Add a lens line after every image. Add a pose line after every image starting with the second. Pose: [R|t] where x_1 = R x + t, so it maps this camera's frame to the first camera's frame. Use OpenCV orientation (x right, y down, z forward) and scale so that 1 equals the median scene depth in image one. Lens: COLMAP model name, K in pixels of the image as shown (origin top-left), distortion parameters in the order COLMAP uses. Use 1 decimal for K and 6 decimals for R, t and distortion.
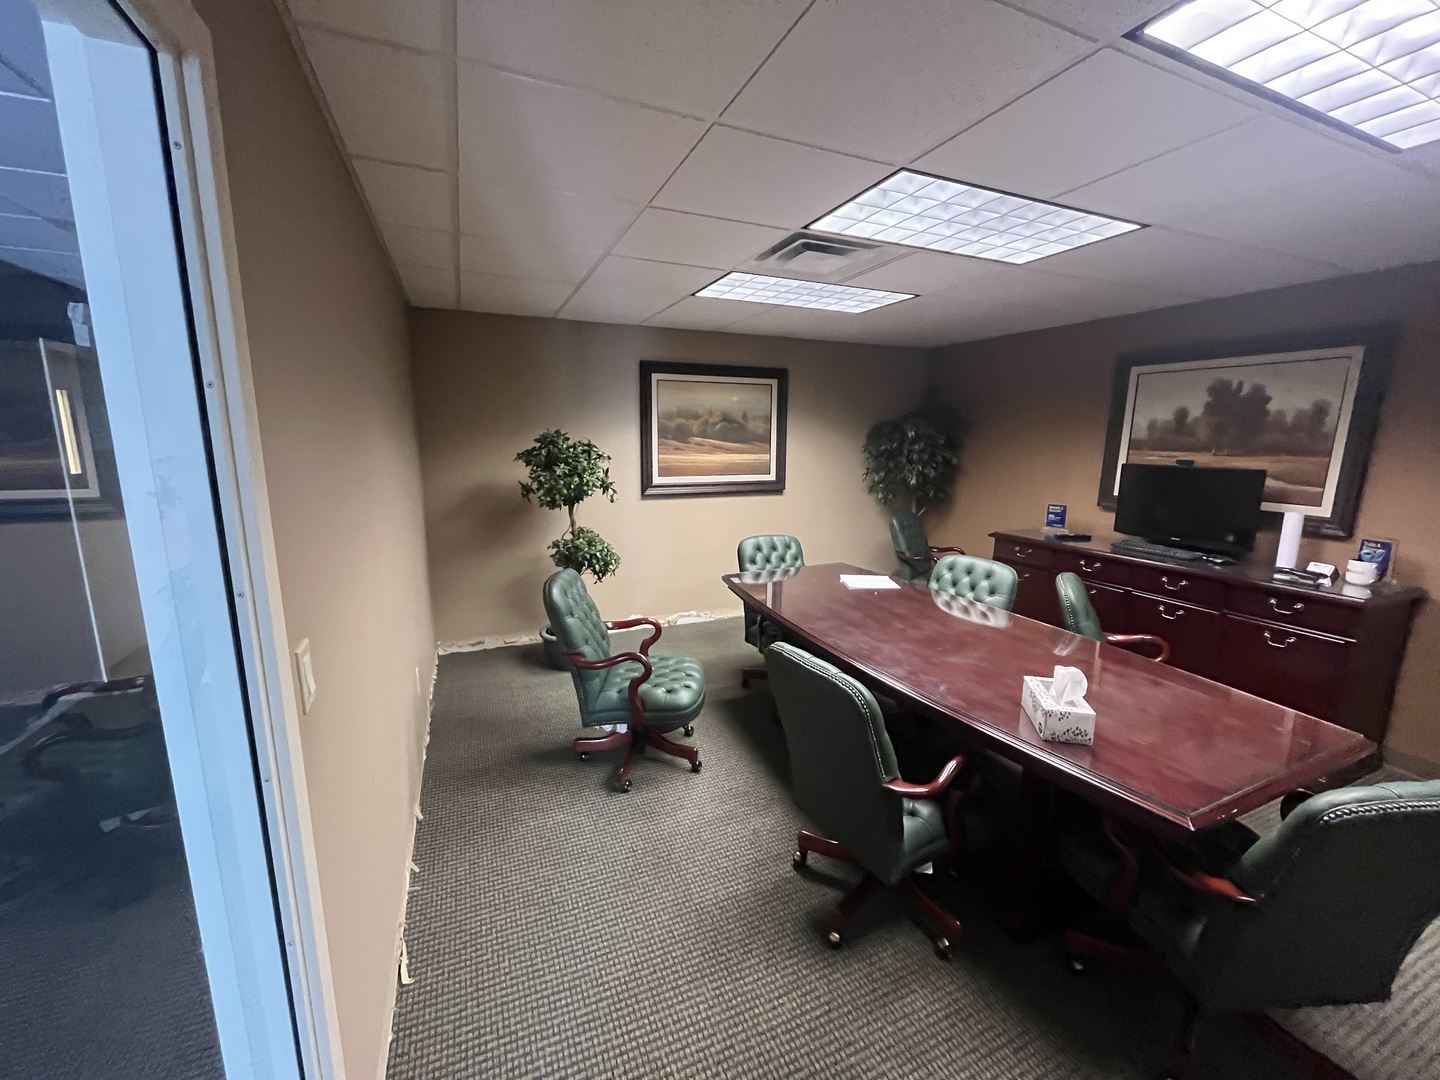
lens RADIAL K [[580.6, 0, 715.8], [0, 580.6, 537.0], [0, 0, 1]] dist [0.000543, -0.000846]
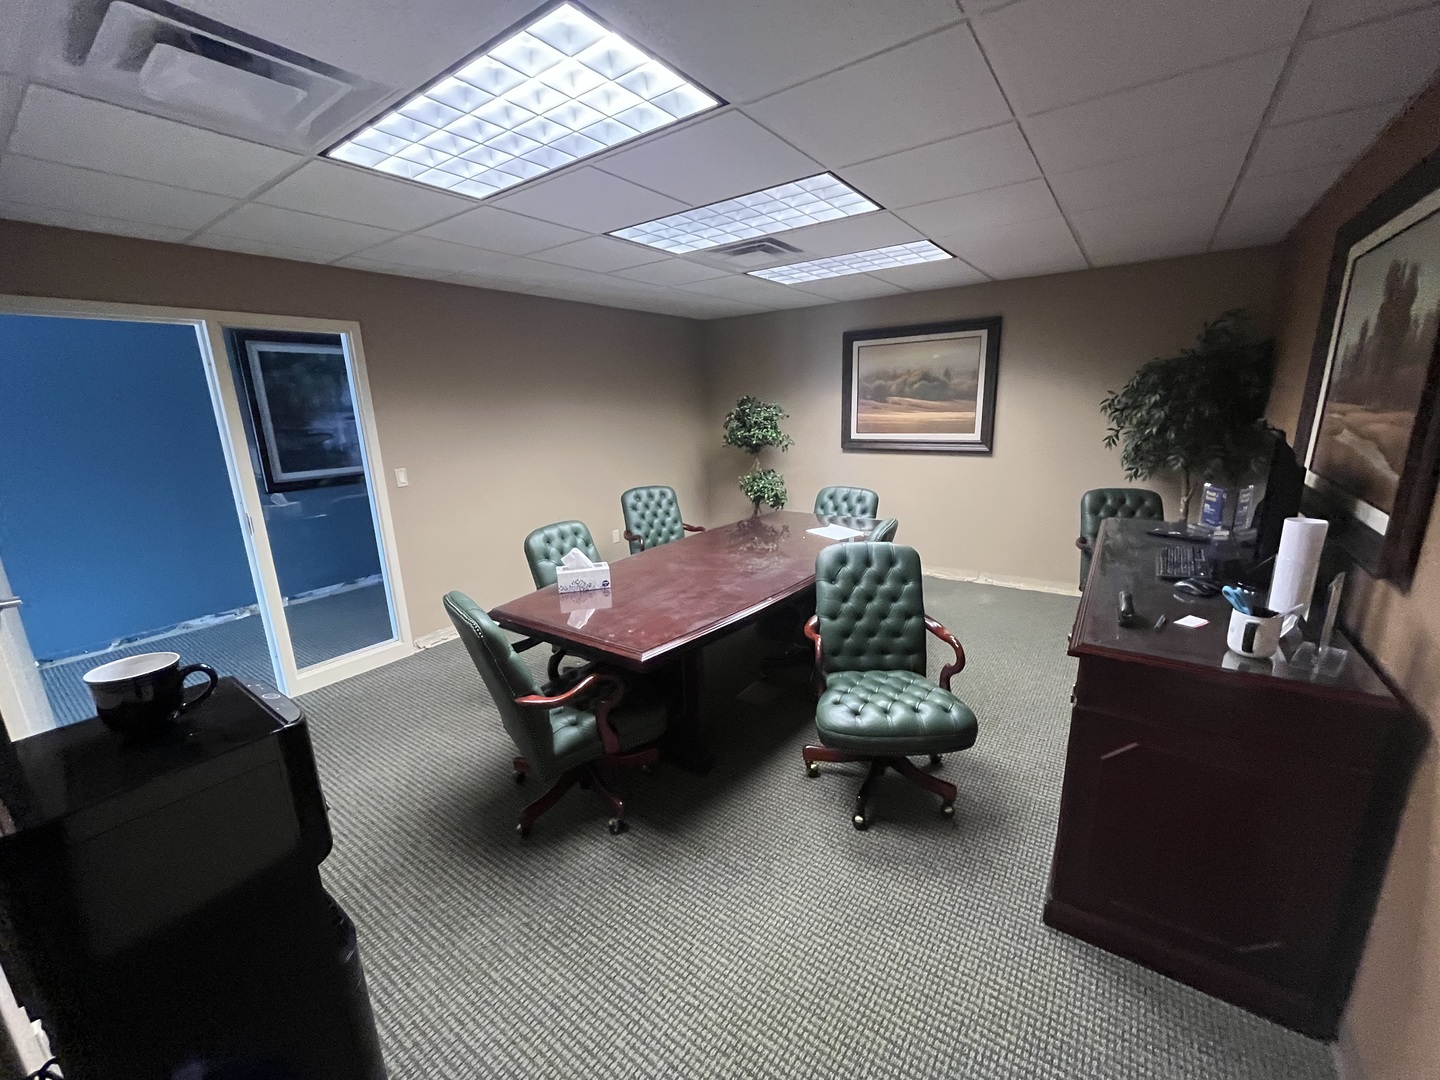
lens RADIAL K [[580.6, 0, 729.2], [0, 580.6, 542.8], [0, 0, 1]] dist [0.000543, -0.000846]
pose [[0.521766, 0.178767, -0.834148, 1.247760], [-0.111746, 0.983695, 0.140918, -0.039040], [0.845738, 0.019686, 0.533235, 0.292714]]
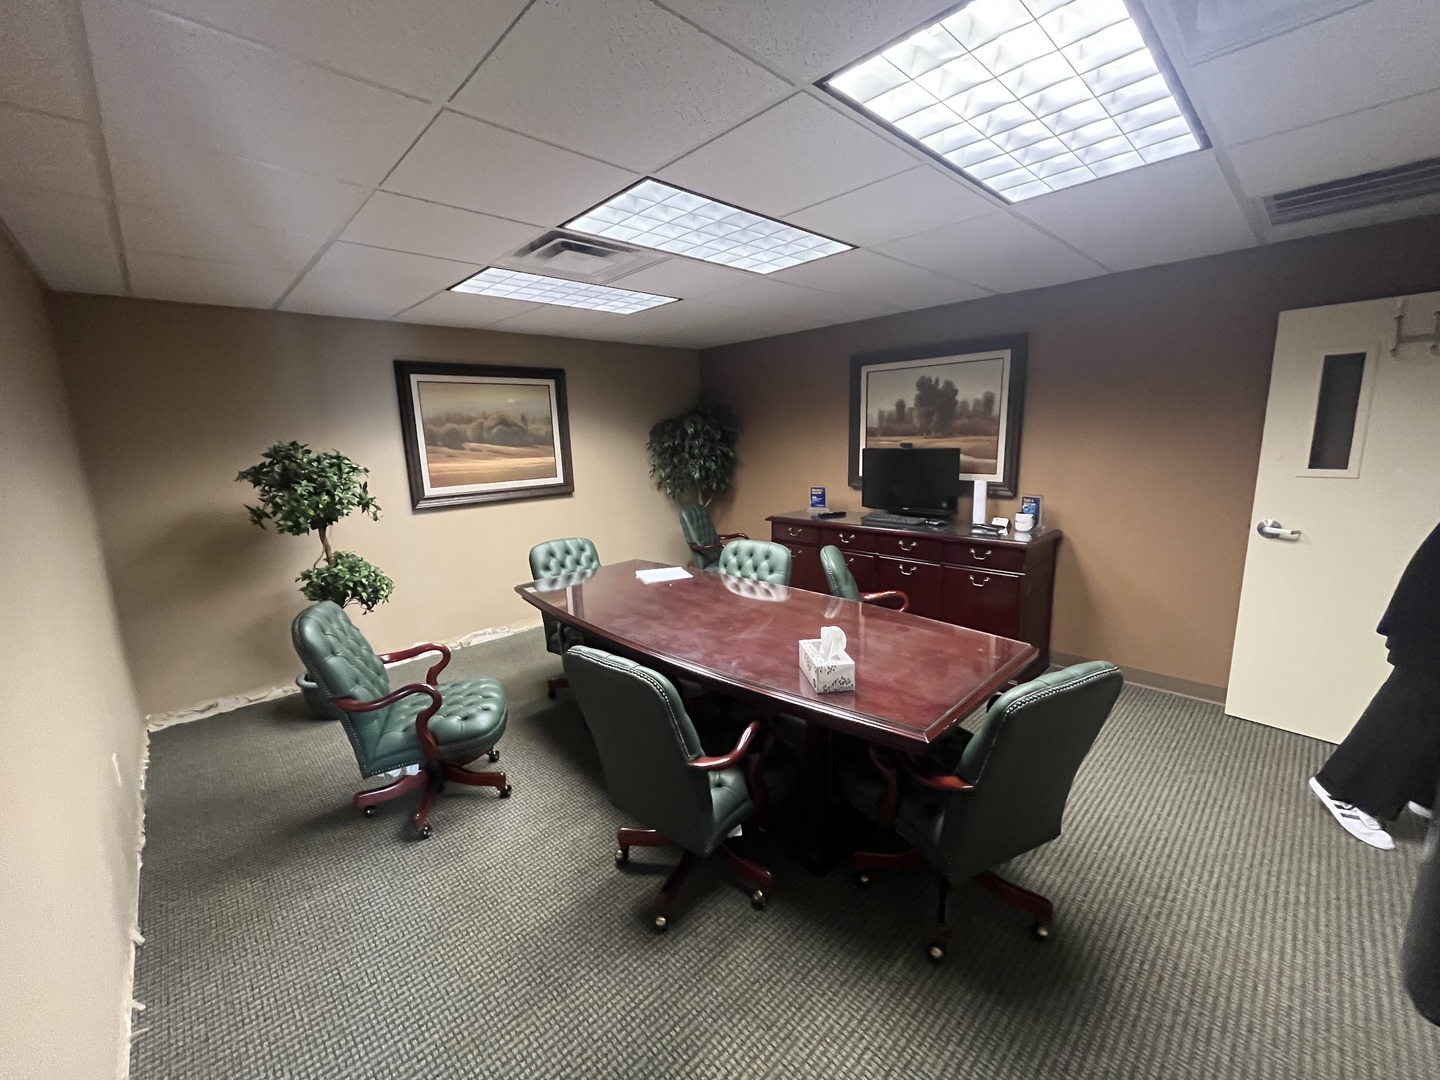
lens RADIAL K [[580.6, 0, 714.4], [0, 580.6, 537.2], [0, 0, 1]] dist [0.000543, -0.000846]
pose [[0.937914, -0.099785, 0.332204, 0.012959], [0.099476, 0.994877, 0.017983, 0.001601], [-0.332297, 0.016179, 0.943036, -0.008479]]
